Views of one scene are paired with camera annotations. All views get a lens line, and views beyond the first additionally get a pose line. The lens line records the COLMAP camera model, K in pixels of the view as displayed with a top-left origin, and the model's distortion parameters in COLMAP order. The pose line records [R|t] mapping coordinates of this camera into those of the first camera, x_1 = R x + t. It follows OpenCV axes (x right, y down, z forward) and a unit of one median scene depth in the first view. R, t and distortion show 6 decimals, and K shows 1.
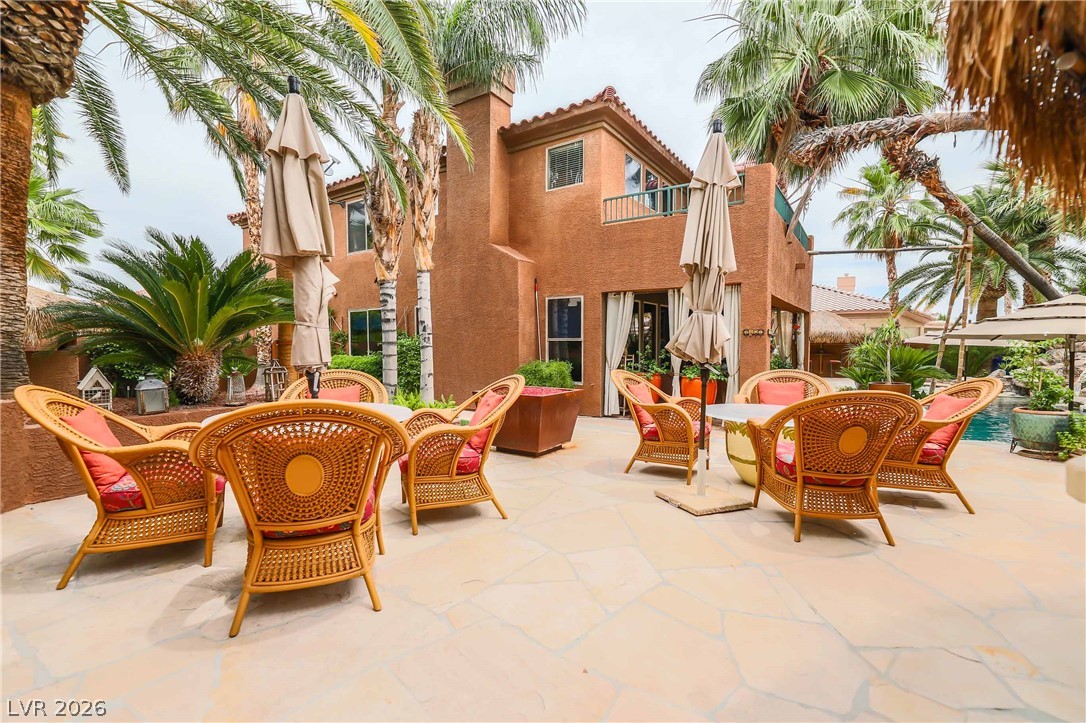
lens RADIAL K [[481.1, 0, 543.0], [0, 481.1, 361.5], [0, 0, 1]] dist [-0.001781, -0.000688]
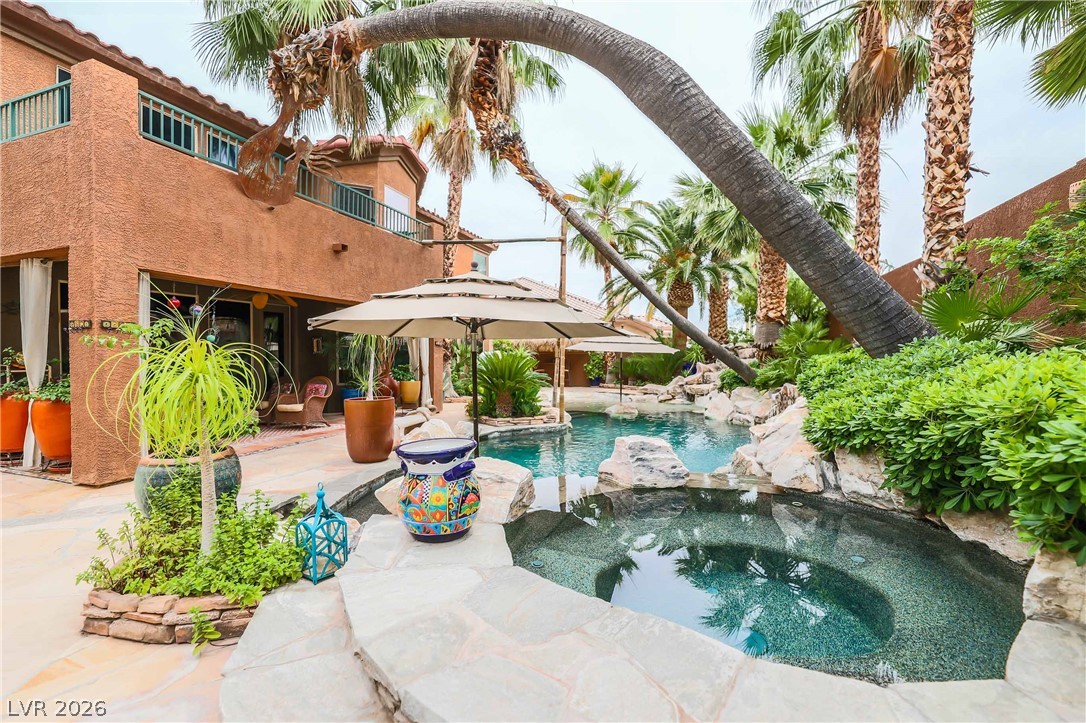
lens RADIAL K [[463.4, 0, 543.0], [0, 463.4, 361.5], [0, 0, 1]] dist [-0.000897, -0.002866]
pose [[0.966581, -0.005800, 0.256297, 0.632304], [0.012211, 0.999651, -0.023430, 0.006840], [-0.256072, 0.025776, 0.966314, 0.189241]]
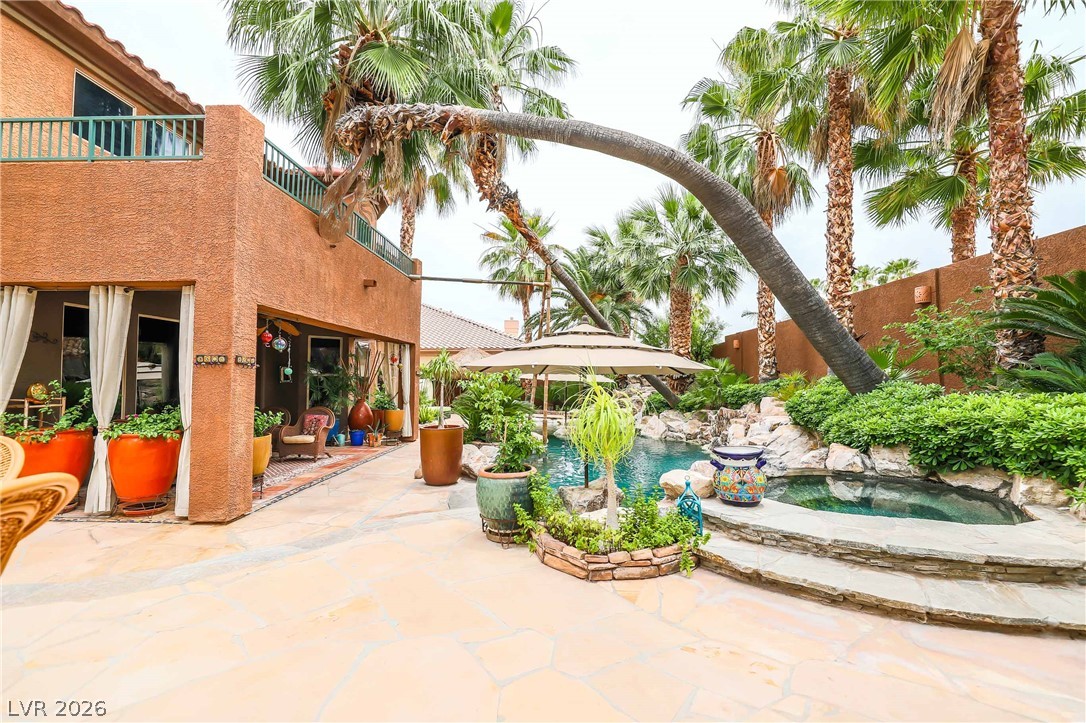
lens RADIAL K [[463.4, 0, 543.0], [0, 463.4, 361.5], [0, 0, 1]] dist [-0.000897, -0.002866]
pose [[0.841162, 0.022017, 0.540335, 0.346399], [0.019606, 0.997272, -0.071157, -0.004598], [-0.540428, 0.070449, 0.838436, 0.186678]]
